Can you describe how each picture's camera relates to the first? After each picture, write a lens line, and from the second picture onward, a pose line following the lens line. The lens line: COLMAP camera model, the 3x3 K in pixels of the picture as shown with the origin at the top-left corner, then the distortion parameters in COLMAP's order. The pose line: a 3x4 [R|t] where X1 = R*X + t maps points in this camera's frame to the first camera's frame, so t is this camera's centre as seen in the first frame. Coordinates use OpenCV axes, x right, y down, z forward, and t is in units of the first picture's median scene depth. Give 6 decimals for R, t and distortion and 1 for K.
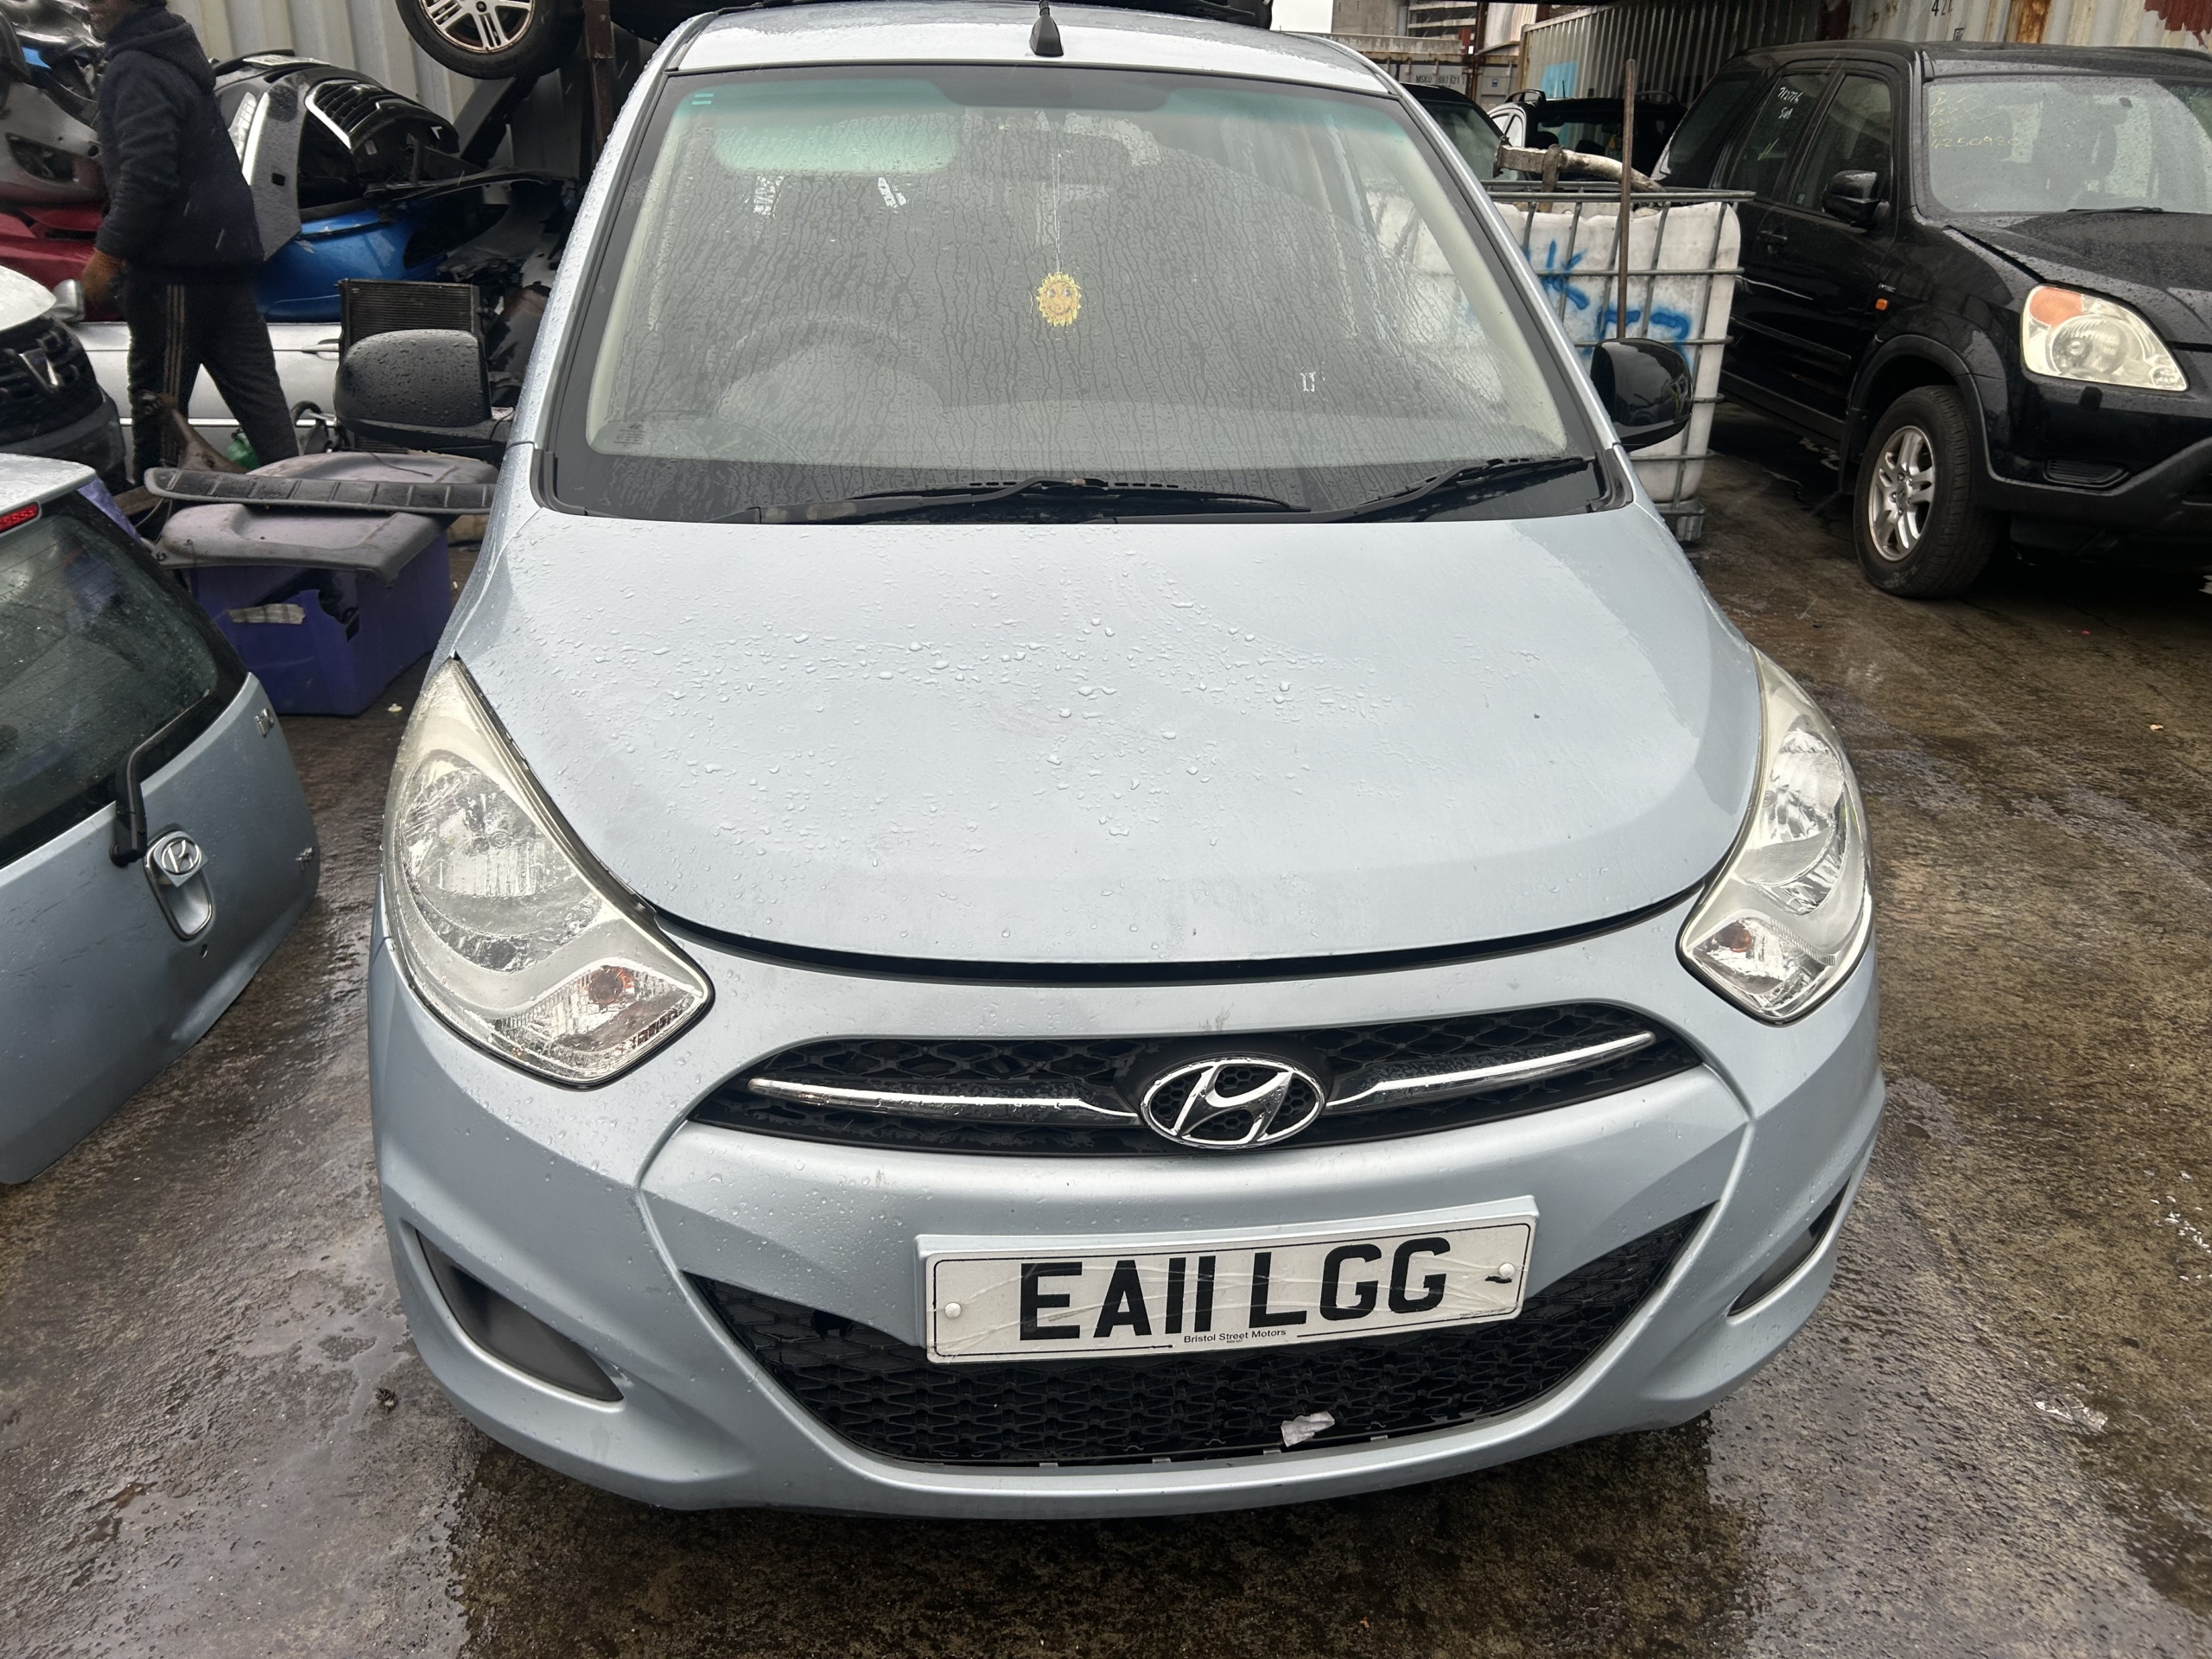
lens RADIAL K [[1669.7, 0, 1084.3], [0, 1669.7, 869.1], [0, 0, 1]] dist [0.050811, -0.062198]
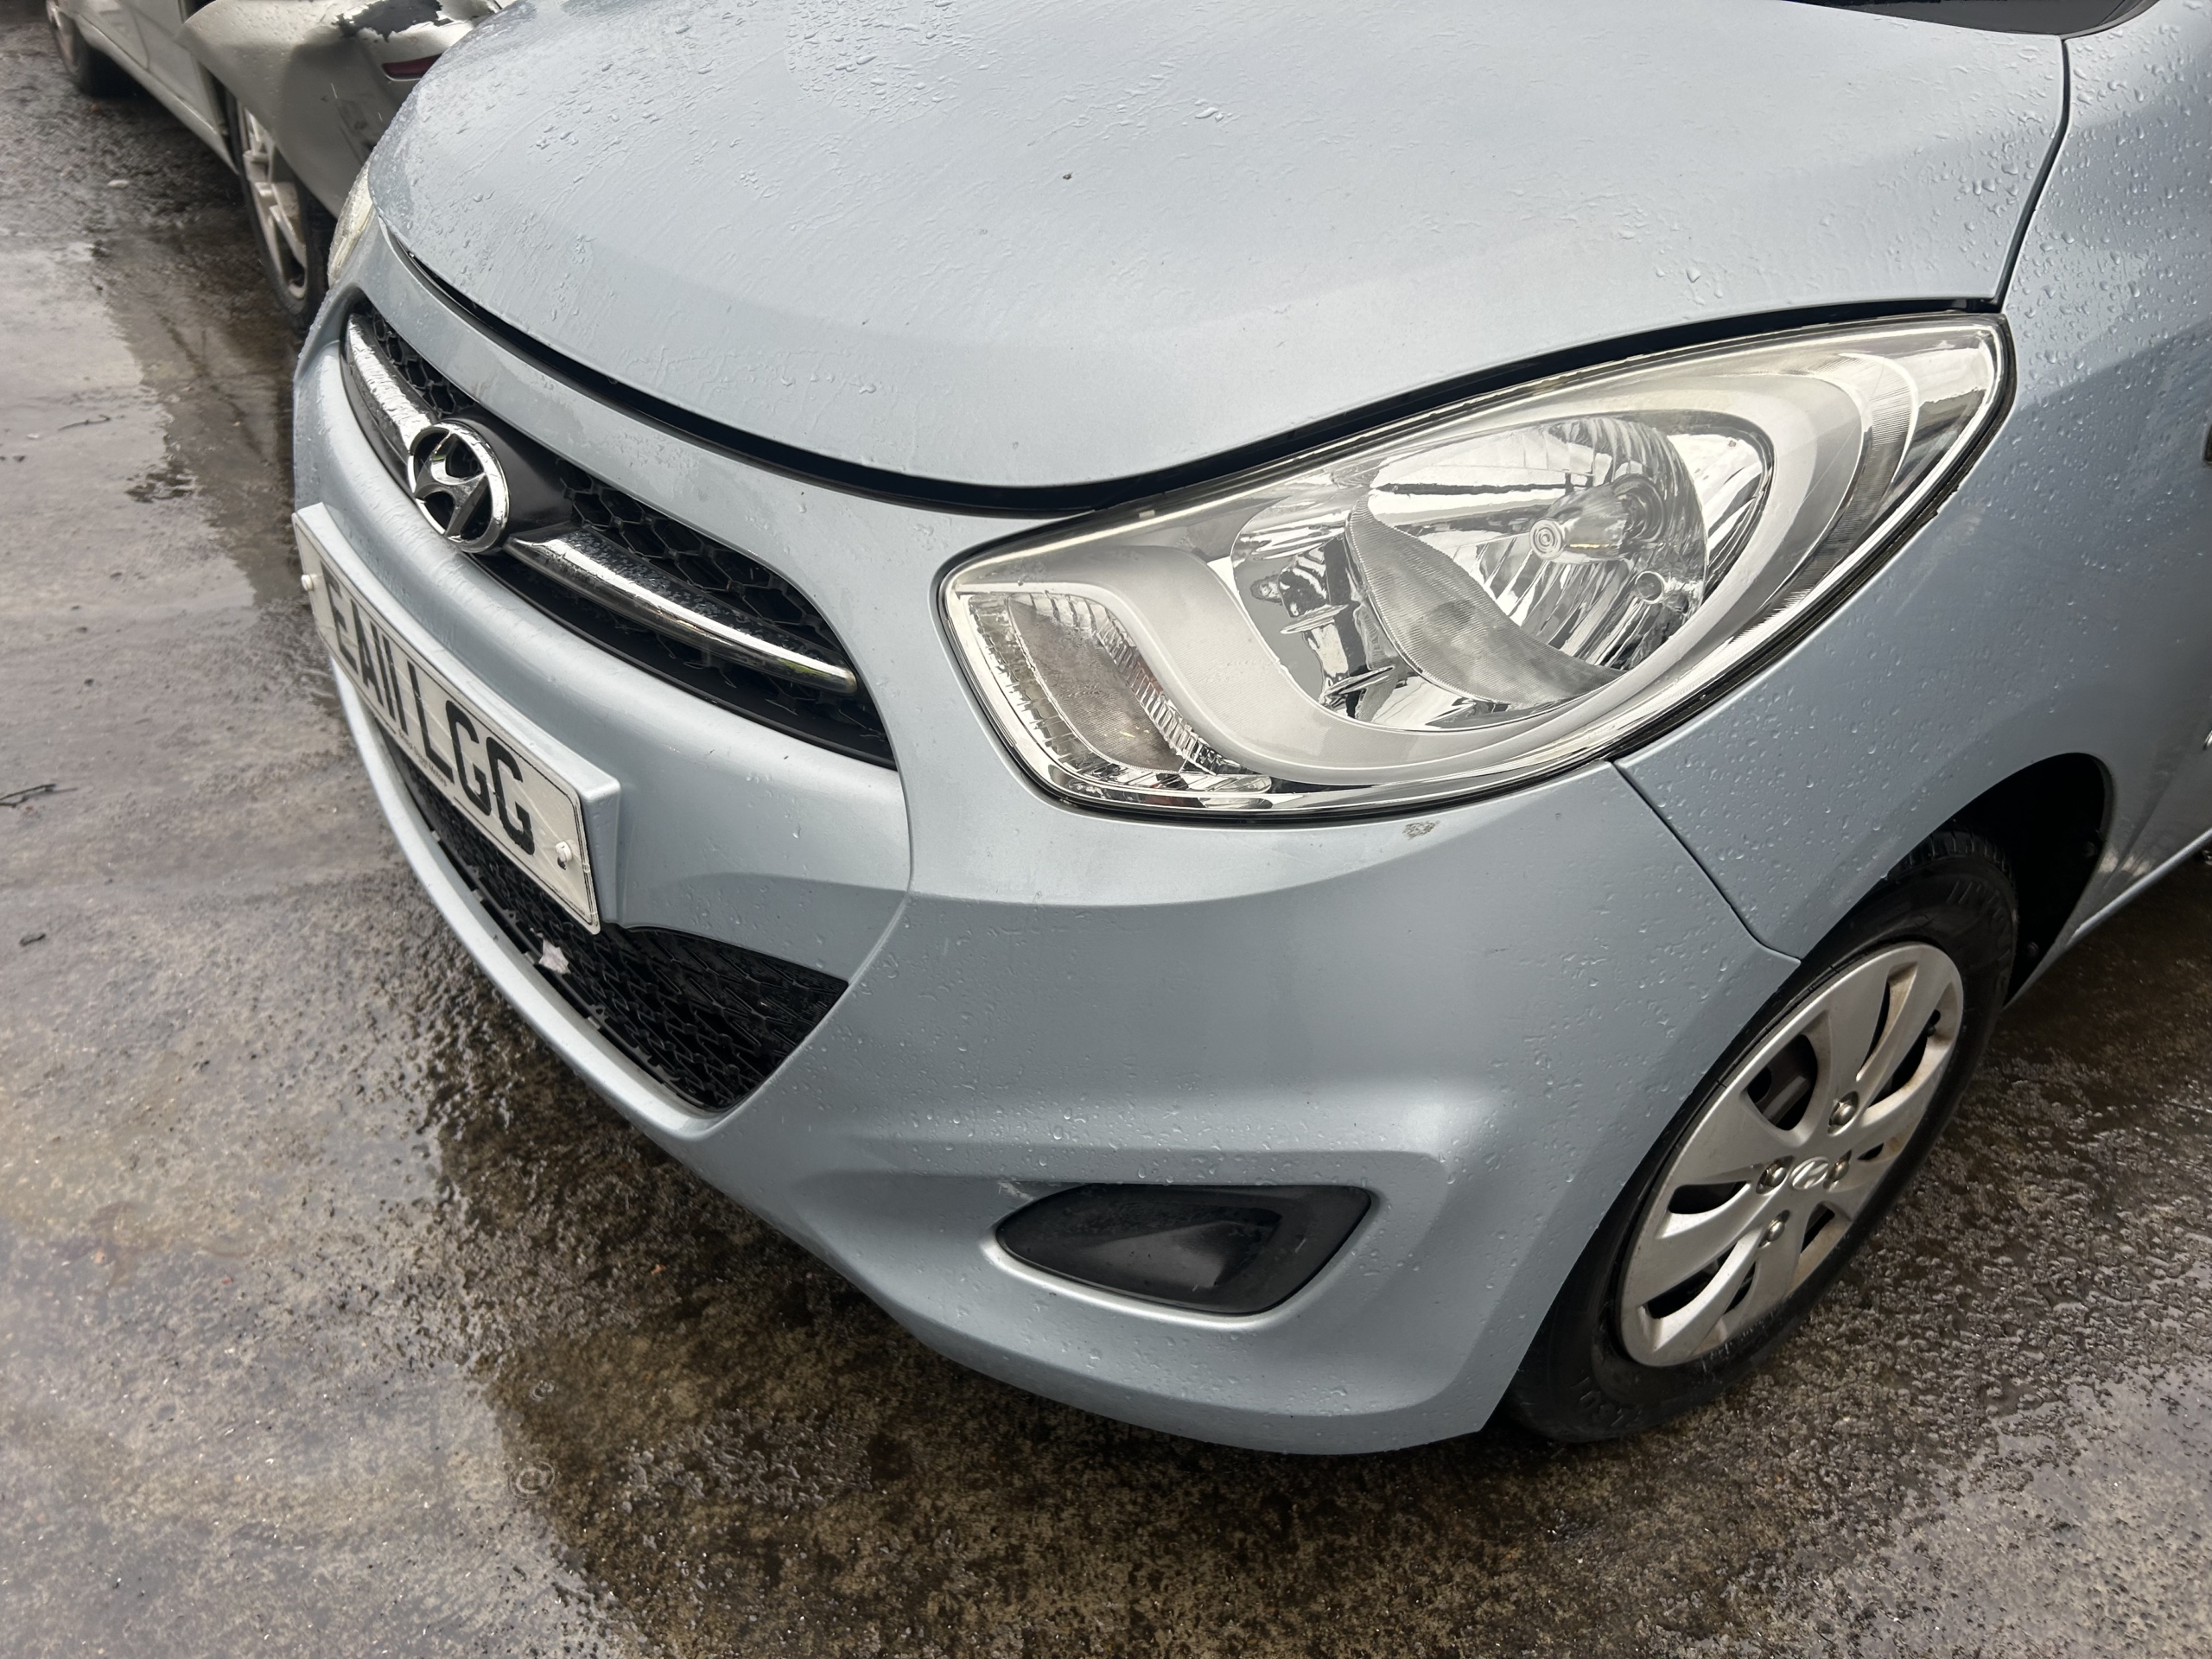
lens RADIAL K [[1669.7, 0, 1104.8], [0, 1669.7, 828.2], [0, 0, 1]] dist [0.050811, -0.062198]
pose [[0.519677, 0.460574, -0.719588, 0.772153], [-0.392903, 0.876739, 0.277409, -0.056508], [0.758659, 0.138565, 0.636582, 0.610743]]
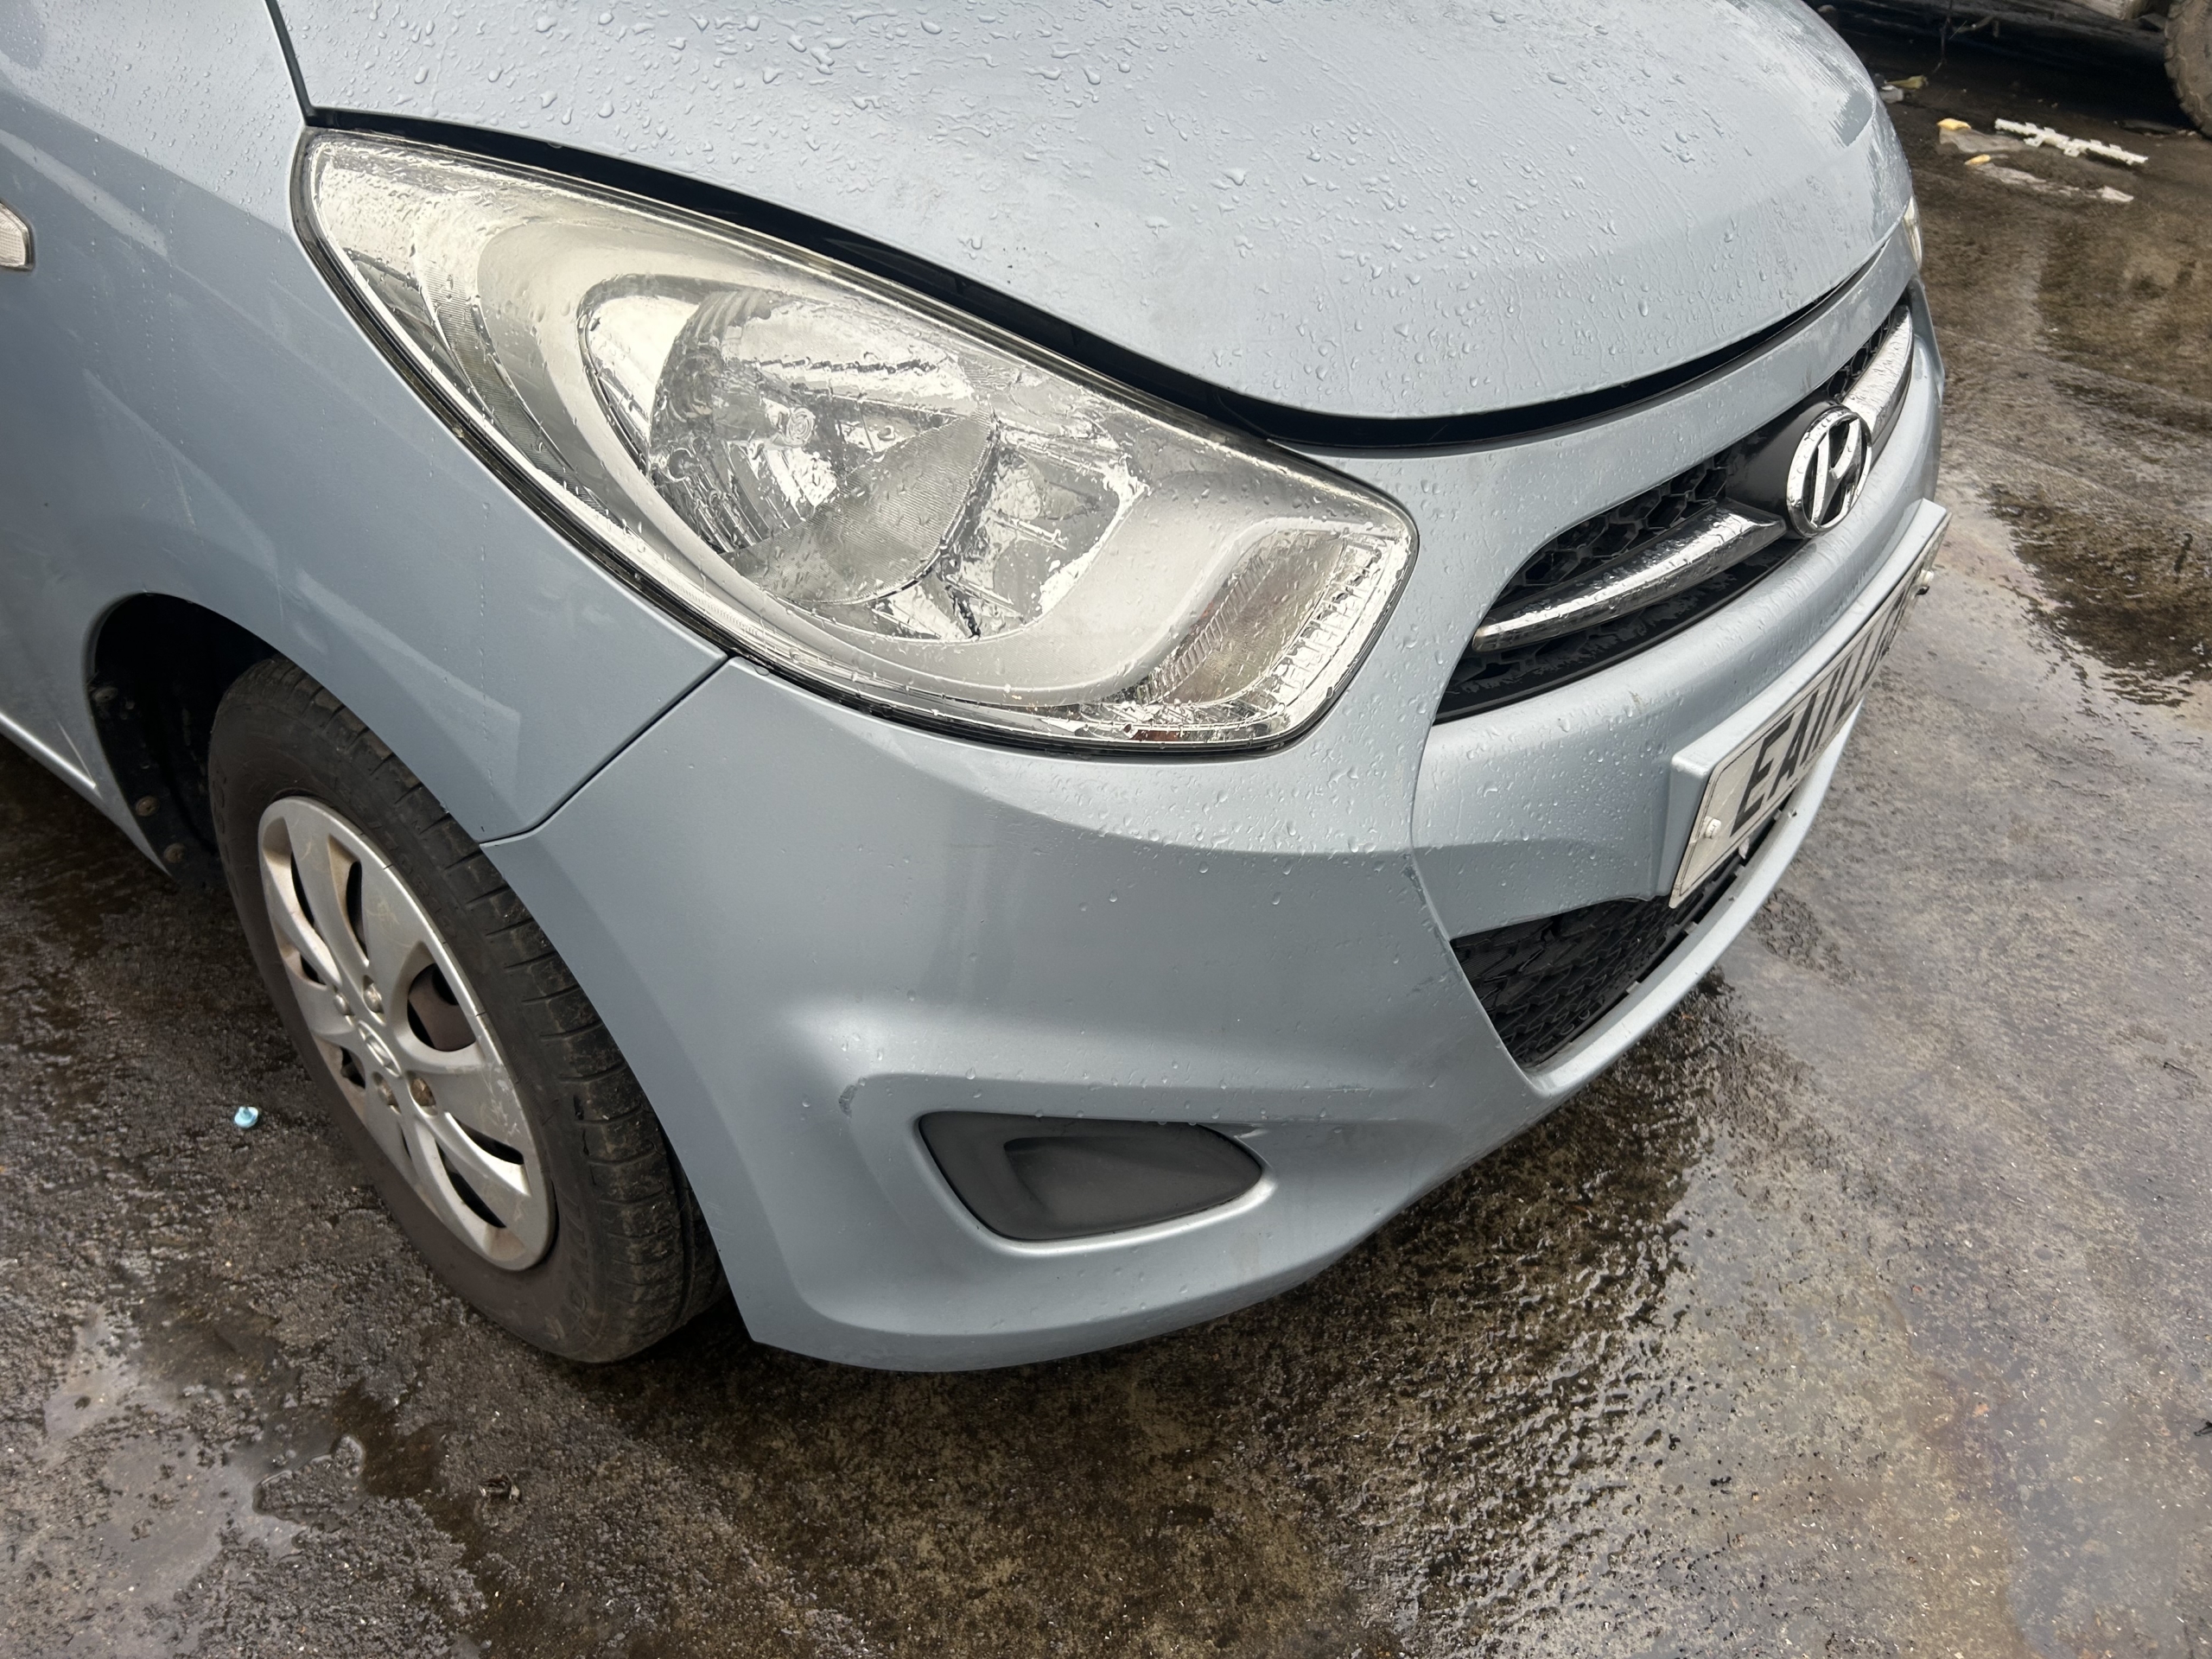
lens RADIAL K [[1669.7, 0, 1110.4], [0, 1669.7, 839.7], [0, 0, 1]] dist [0.050811, -0.062198]
pose [[0.714536, -0.392623, 0.579038, -0.595528], [0.252516, 0.916617, 0.309917, -0.033519], [-0.652437, -0.075231, 0.754100, 0.489259]]
